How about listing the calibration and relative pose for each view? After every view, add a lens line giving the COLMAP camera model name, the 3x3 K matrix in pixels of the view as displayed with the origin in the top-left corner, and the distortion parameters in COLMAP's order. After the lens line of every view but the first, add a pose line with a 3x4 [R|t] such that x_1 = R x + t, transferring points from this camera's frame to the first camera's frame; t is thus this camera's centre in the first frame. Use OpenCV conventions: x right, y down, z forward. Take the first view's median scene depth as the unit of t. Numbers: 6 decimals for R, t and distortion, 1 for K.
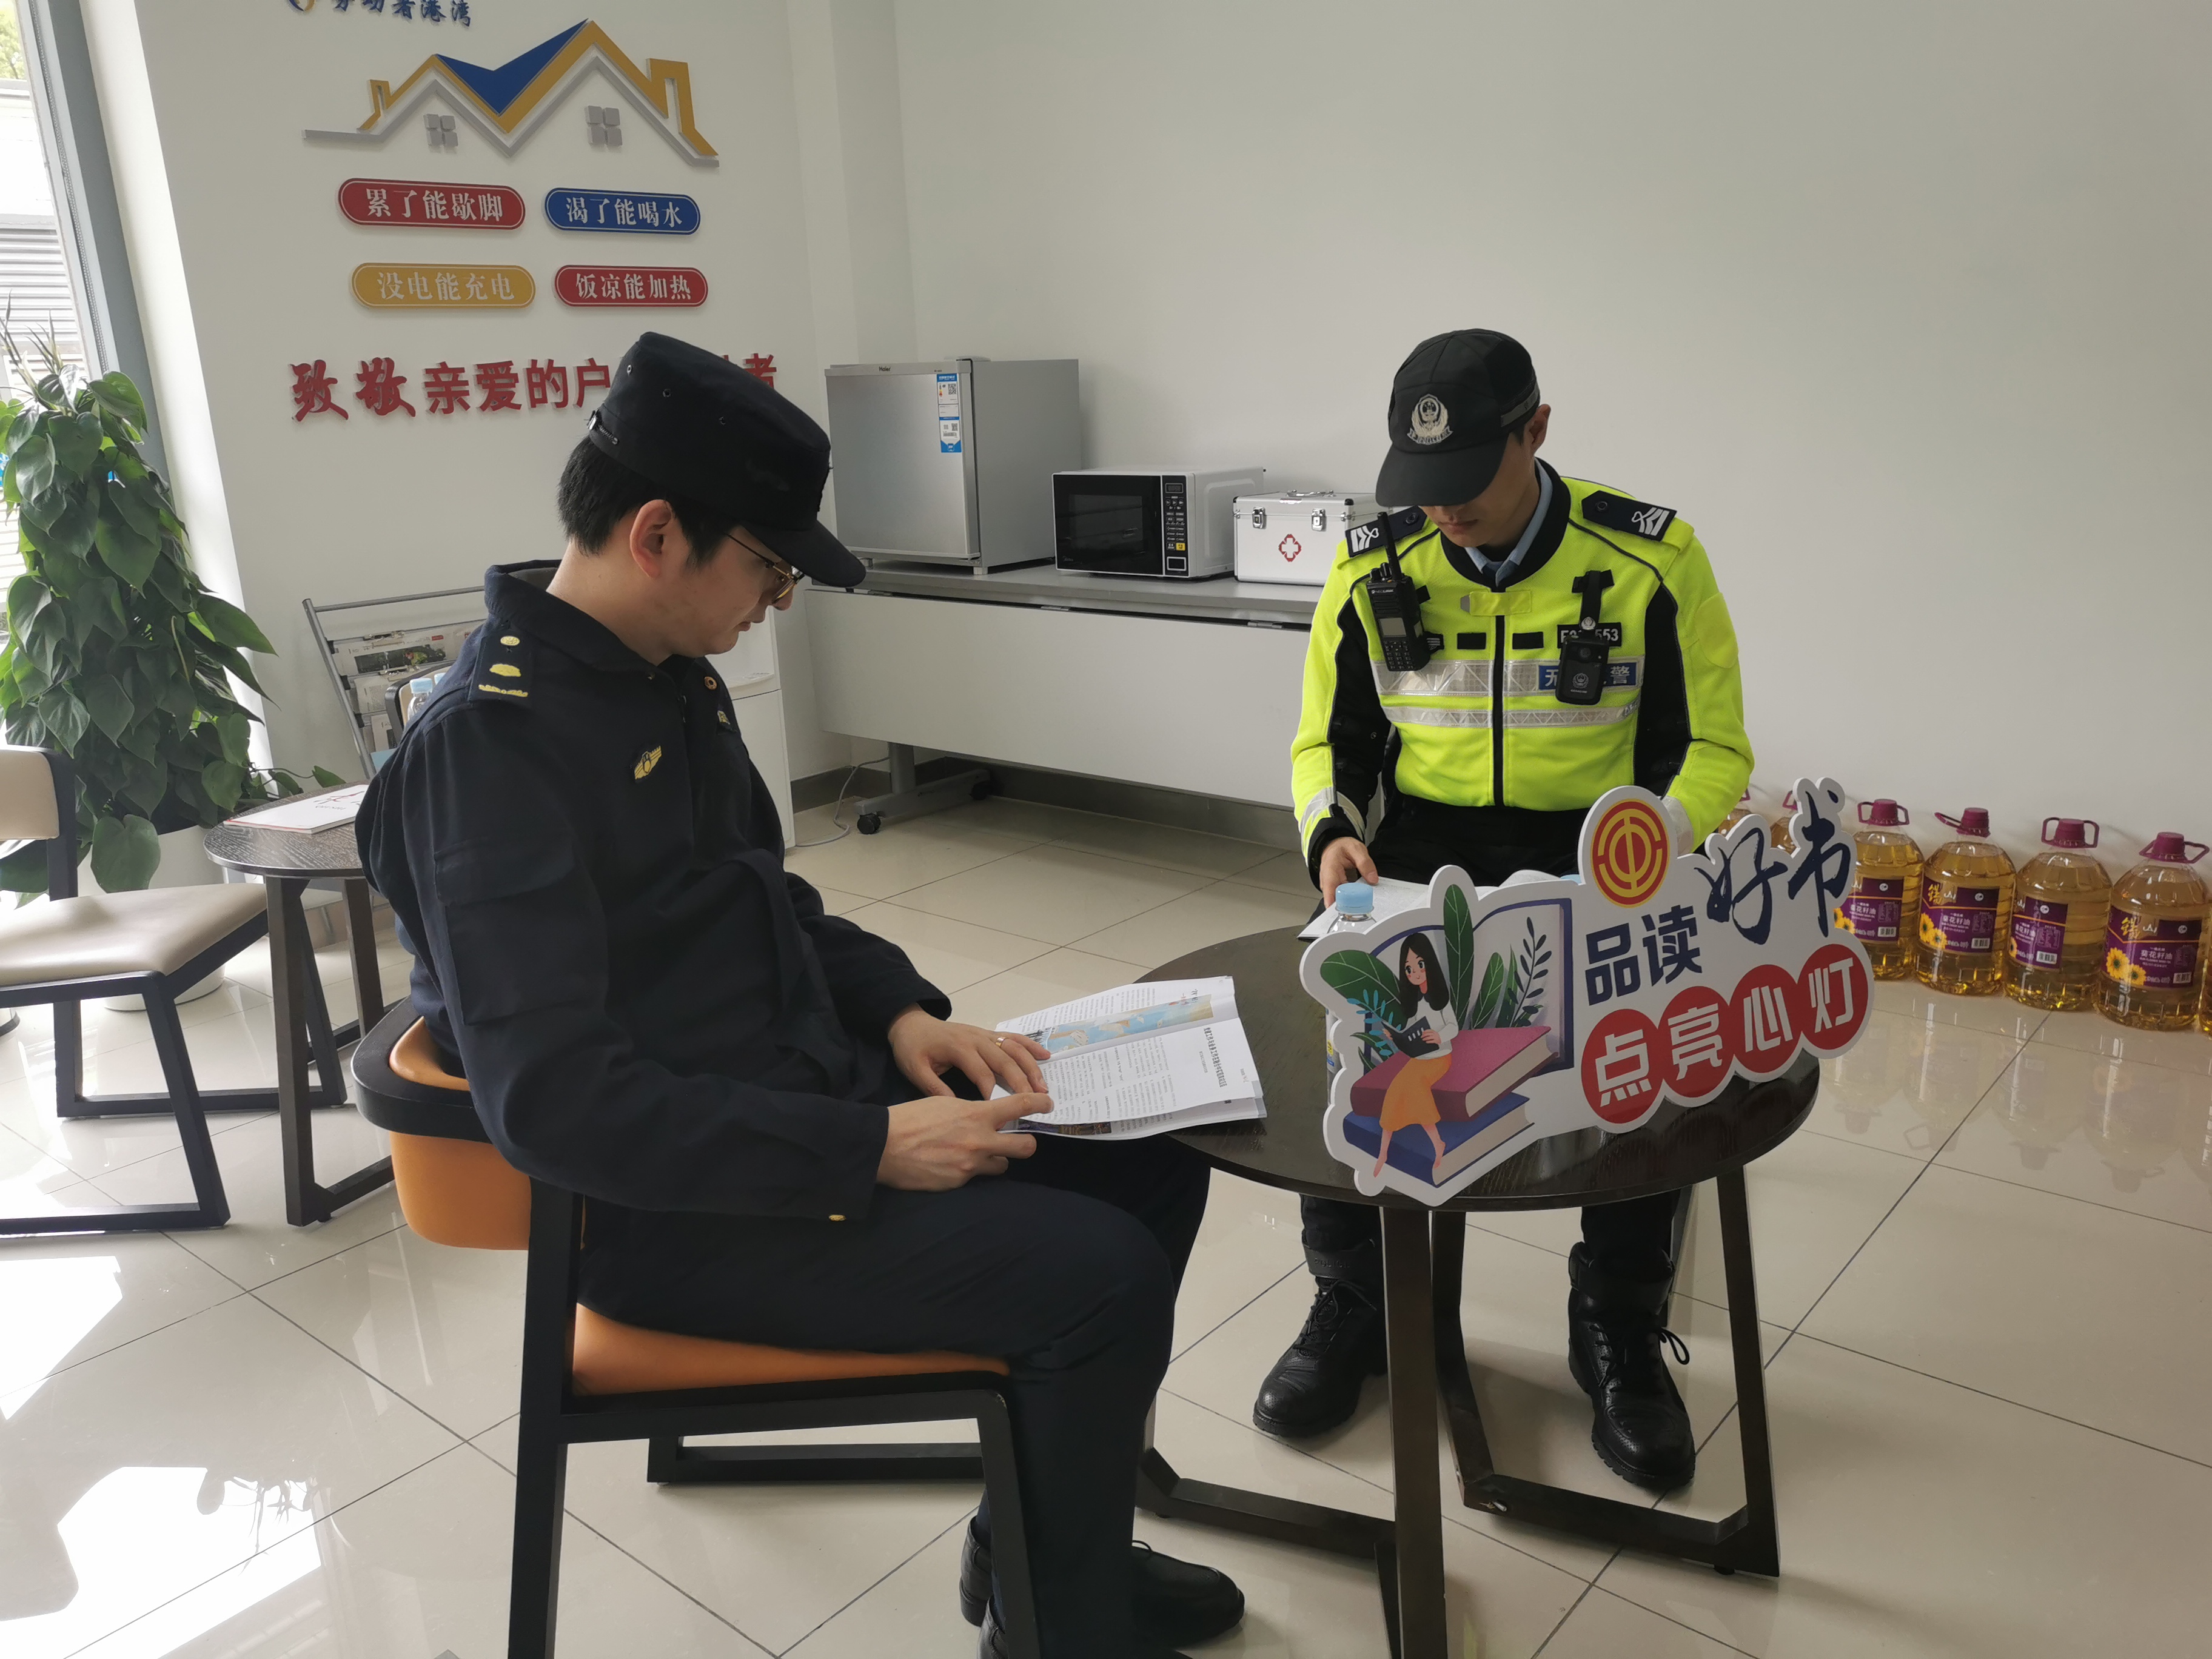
lens RADIAL K [[1656.0, 0, 1113.9], [0, 1656.0, 813.9], [0, 0, 1]] dist [0.043411, -0.029230]
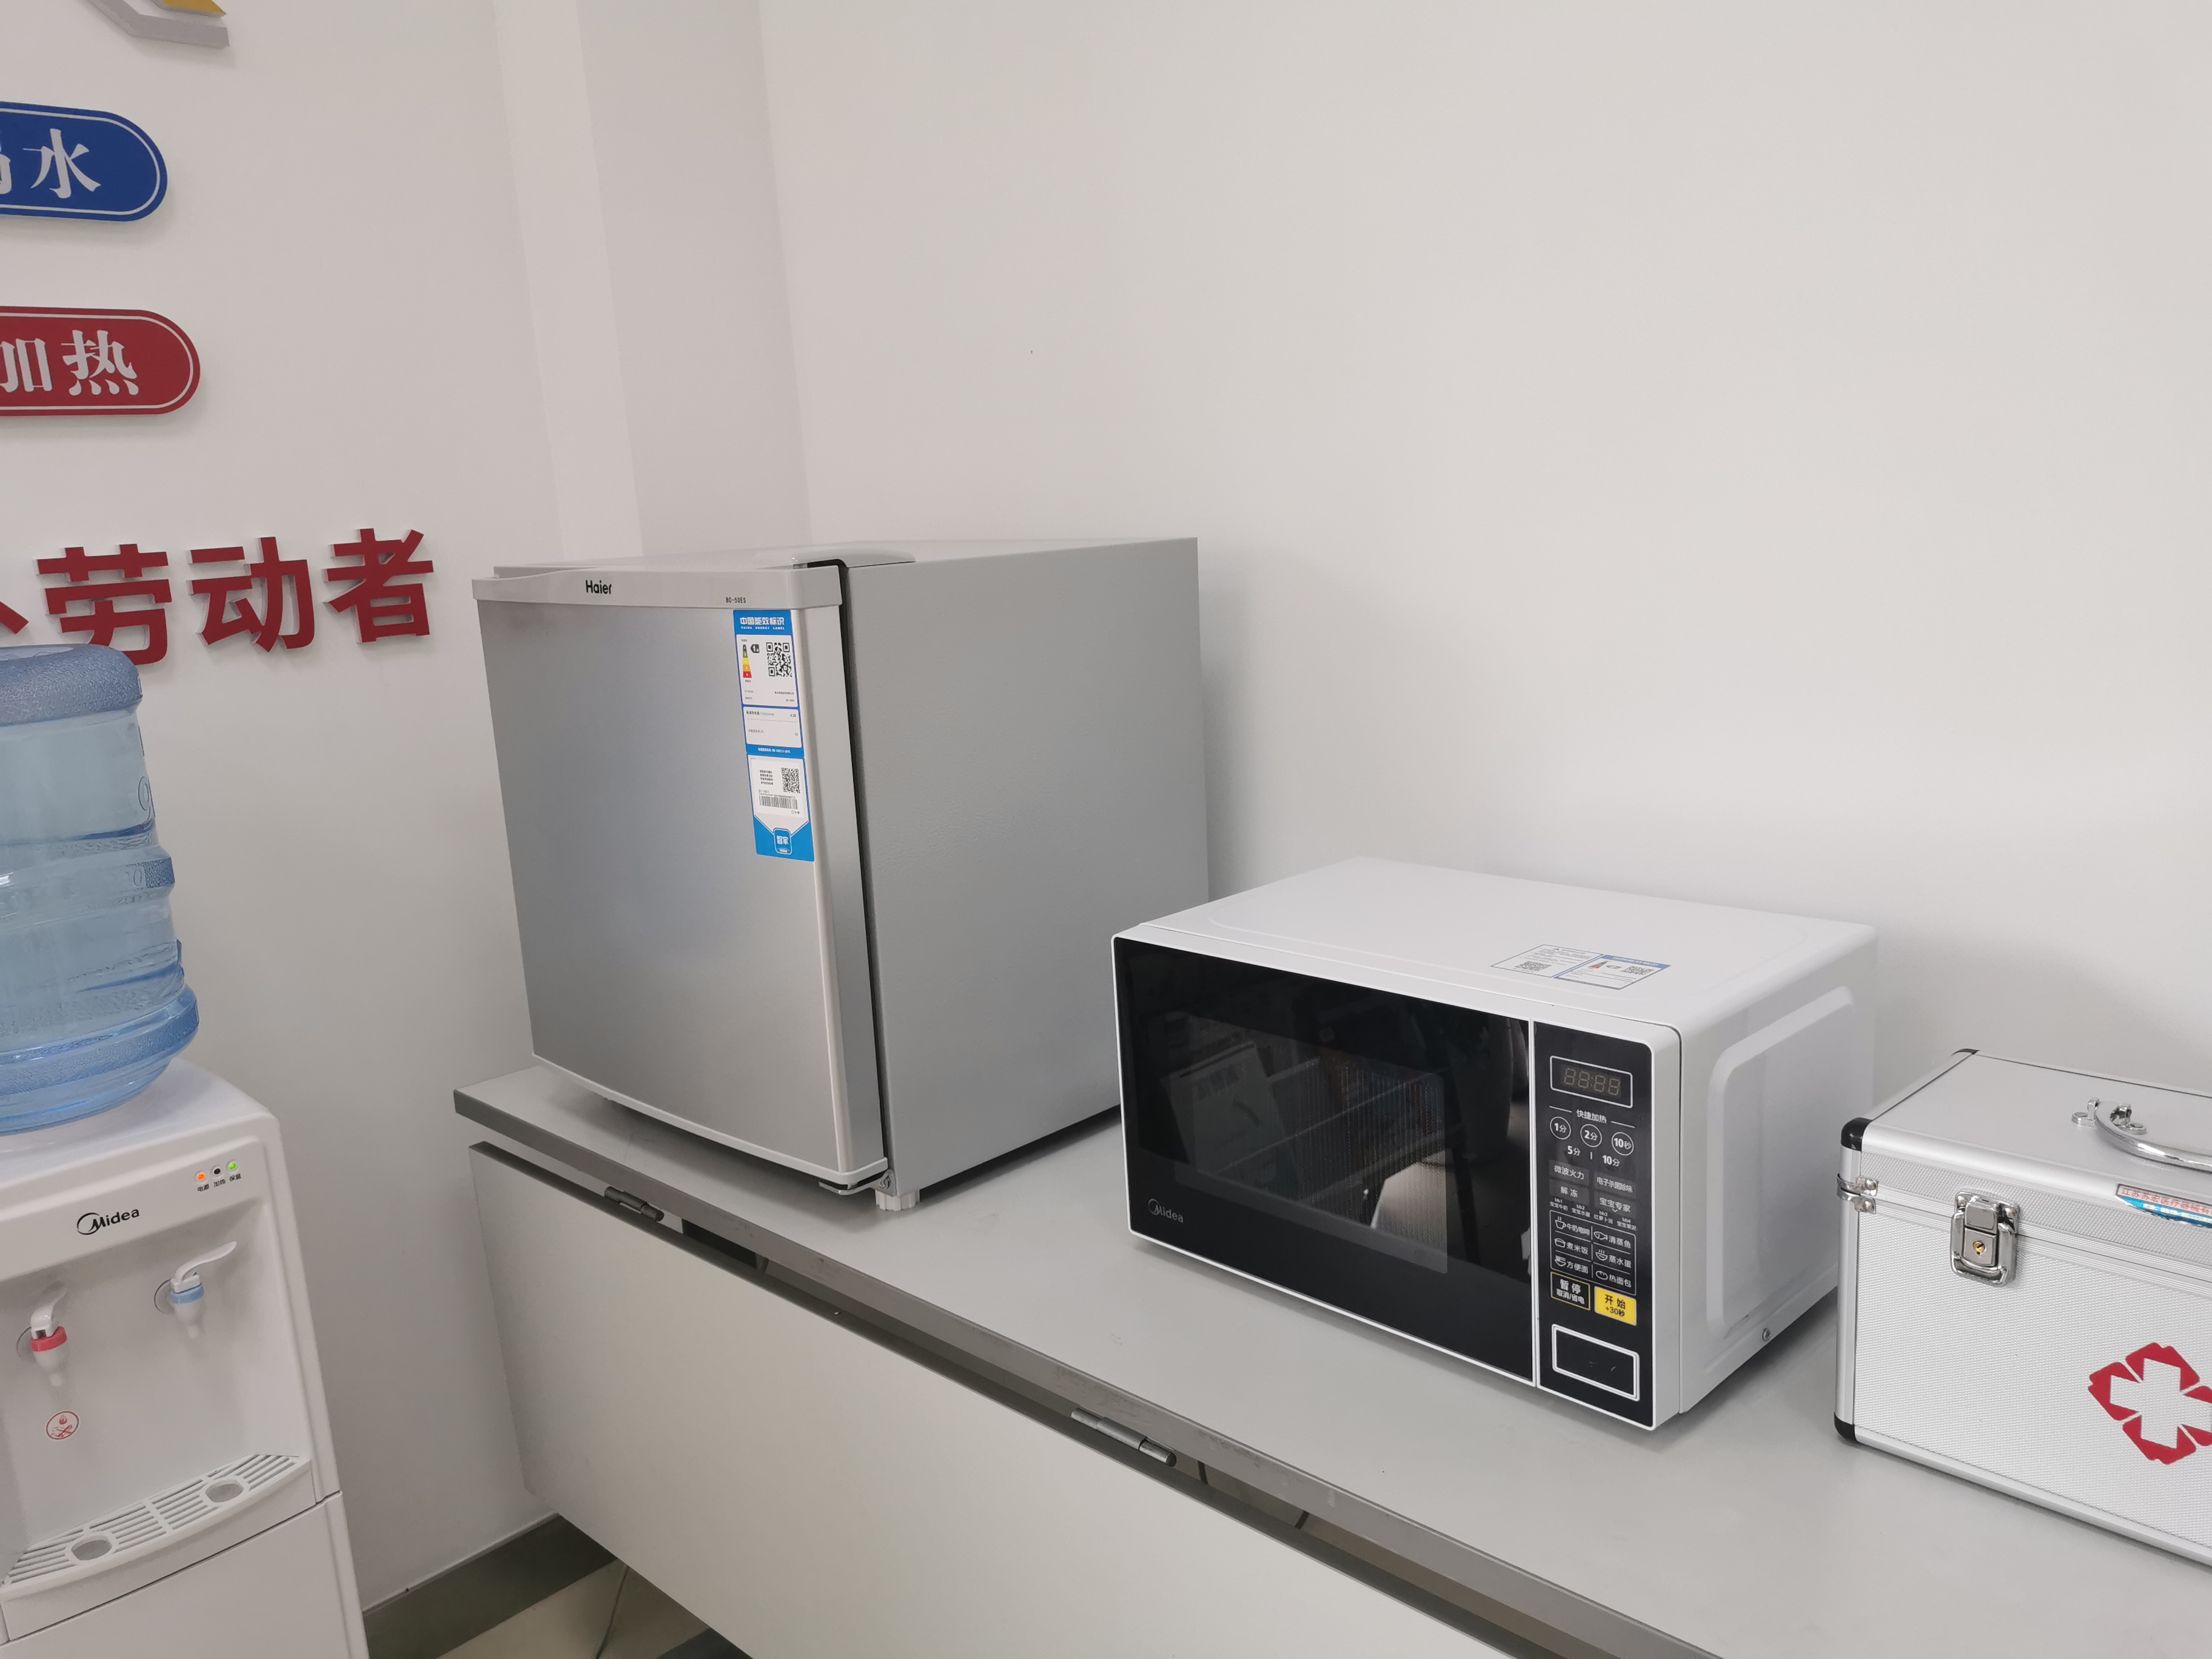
lens RADIAL K [[1656.0, 0, 1113.9], [0, 1656.0, 813.9], [0, 0, 1]] dist [0.043411, -0.029230]
pose [[0.997396, -0.007657, -0.071707, -0.015353], [0.003317, 0.998166, -0.060452, -0.208402], [0.072038, 0.060057, 0.995592, 0.702902]]
